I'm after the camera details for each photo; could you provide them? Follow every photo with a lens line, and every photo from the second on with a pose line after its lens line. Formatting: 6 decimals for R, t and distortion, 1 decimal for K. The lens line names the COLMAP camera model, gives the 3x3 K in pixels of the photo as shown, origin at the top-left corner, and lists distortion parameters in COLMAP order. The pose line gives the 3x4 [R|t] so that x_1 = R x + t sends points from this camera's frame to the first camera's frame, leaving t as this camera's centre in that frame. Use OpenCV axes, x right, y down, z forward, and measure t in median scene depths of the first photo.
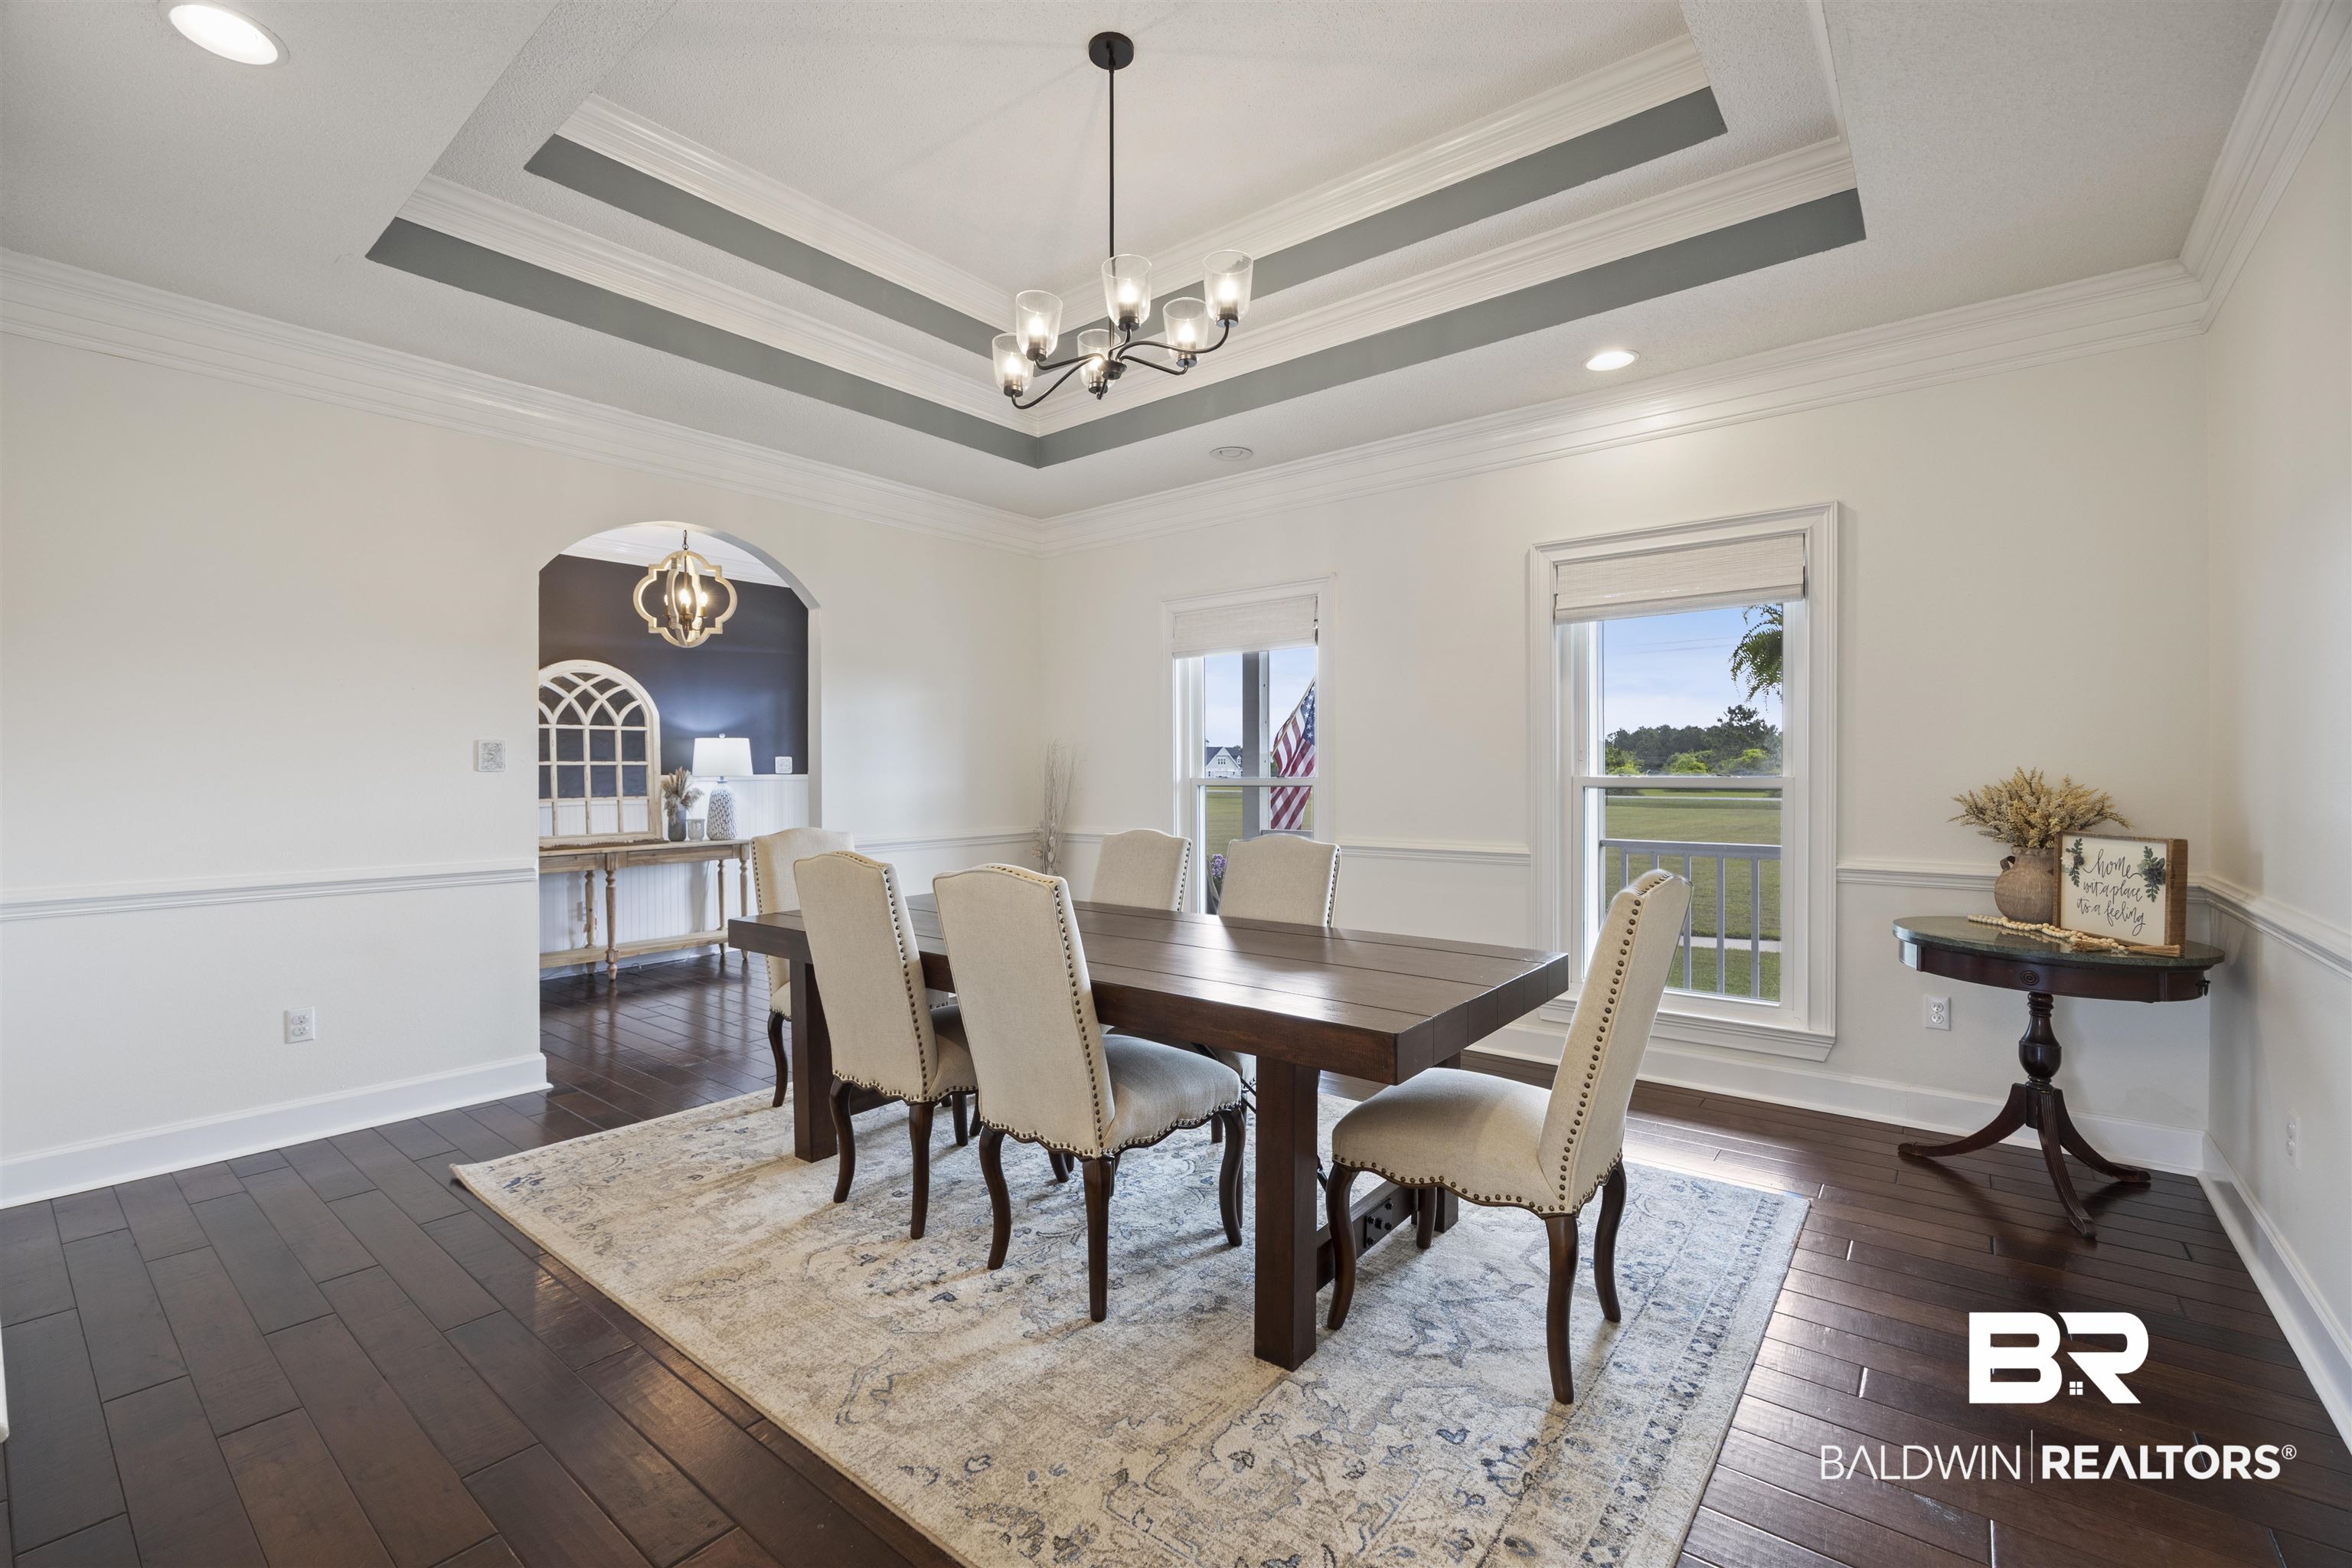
lens RADIAL K [[1008.7, 0, 1176.0], [0, 1008.7, 784.0], [0, 0, 1]] dist [-0.009000, 0.000096]
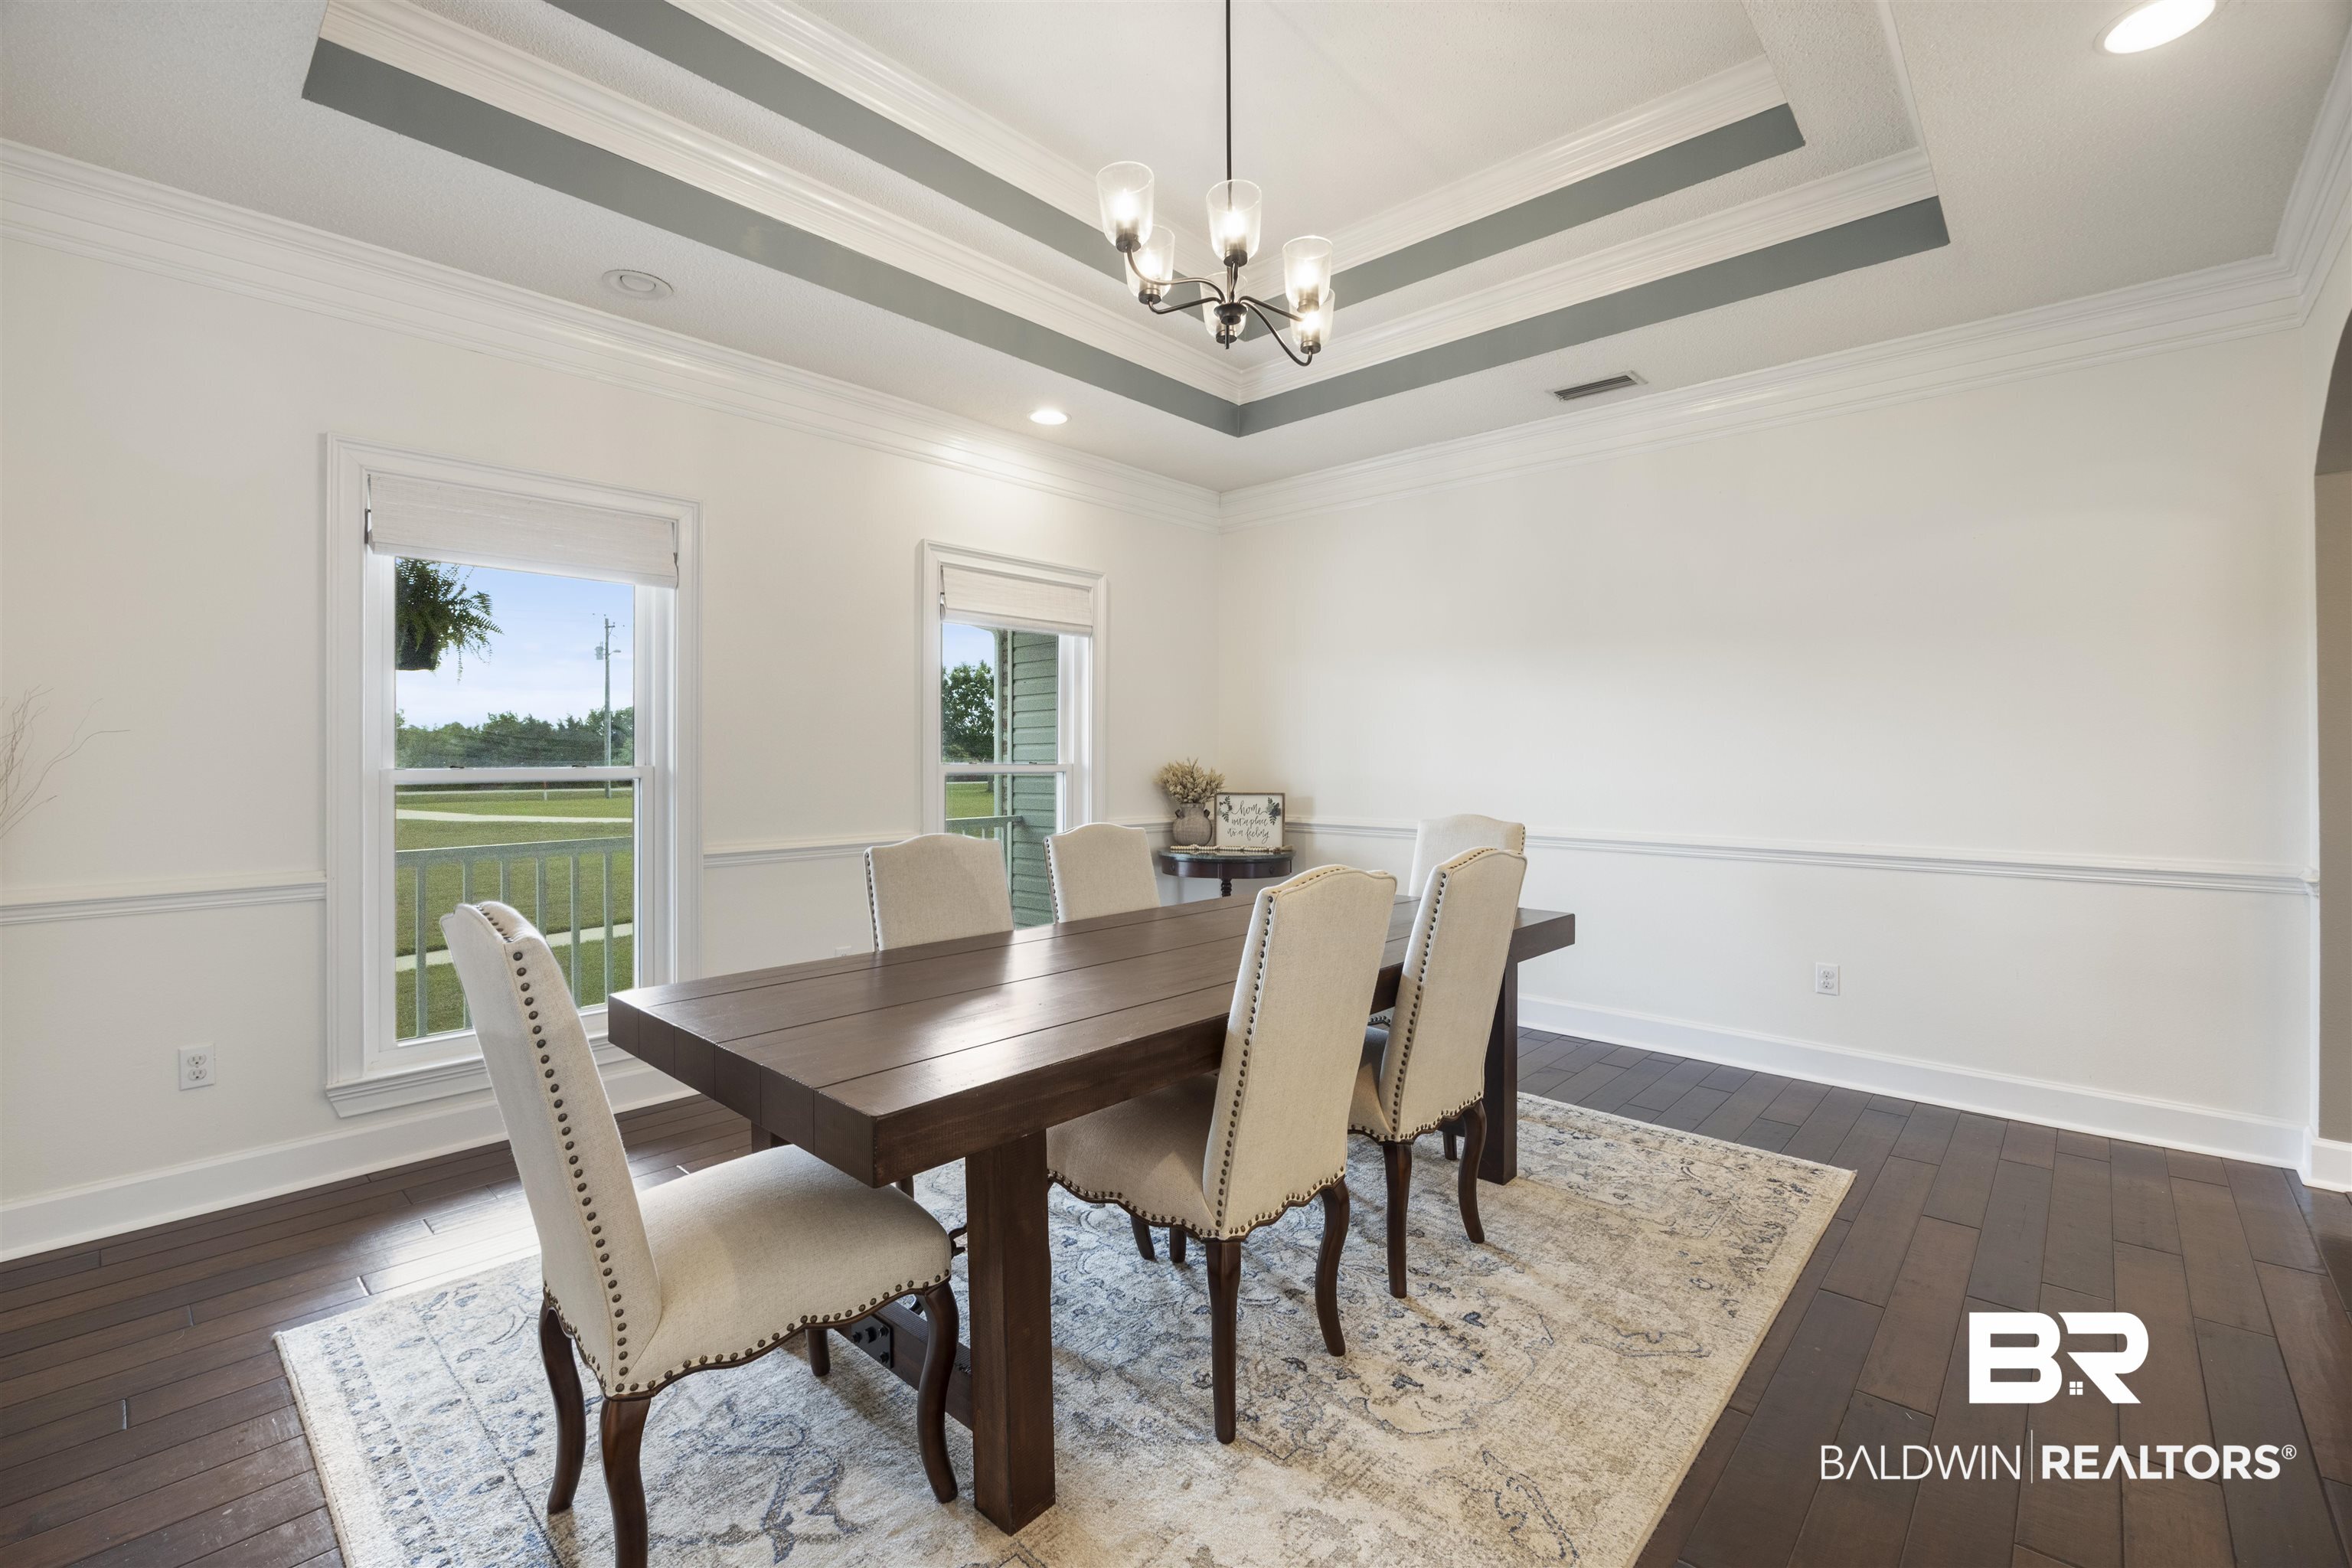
lens RADIAL K [[989.0, 0, 1179.1], [0, 989.0, 754.3], [0, 0, 1]] dist [-0.002175, -0.000074]
pose [[0.073511, 0.006989, 0.997270, -1.024919], [0.006547, 0.999951, -0.007491, -0.010969], [-0.997273, 0.007080, 0.073462, 1.048148]]
